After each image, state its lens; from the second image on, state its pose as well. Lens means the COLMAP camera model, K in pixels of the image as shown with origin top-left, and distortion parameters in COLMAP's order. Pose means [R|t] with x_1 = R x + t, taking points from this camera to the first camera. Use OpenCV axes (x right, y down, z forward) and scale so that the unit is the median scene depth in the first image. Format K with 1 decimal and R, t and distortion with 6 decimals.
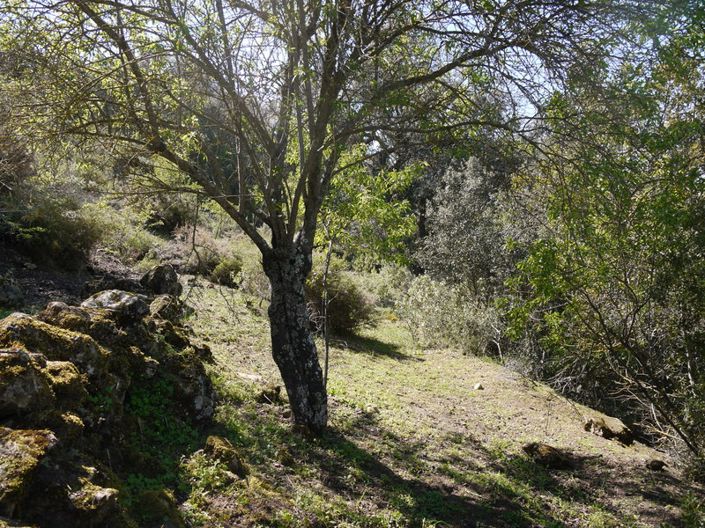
lens RADIAL K [[588.8, 0, 352.5], [0, 588.8, 264.0], [0, 0, 1]] dist [-0.011762, -0.005099]
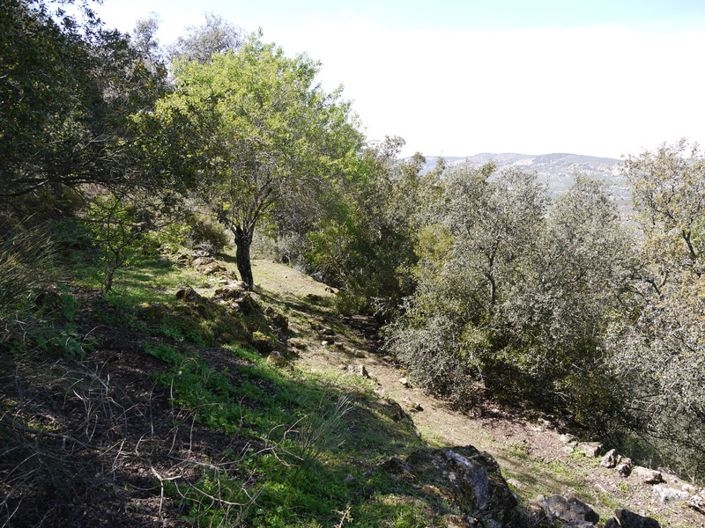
lens RADIAL K [[588.8, 0, 352.5], [0, 588.8, 264.0], [0, 0, 1]] dist [-0.011762, -0.005099]
pose [[0.910909, -0.000537, 0.412607, -0.512950], [-0.072452, 0.984253, 0.161232, -0.246614], [-0.406196, -0.176762, 0.896527, -1.235728]]
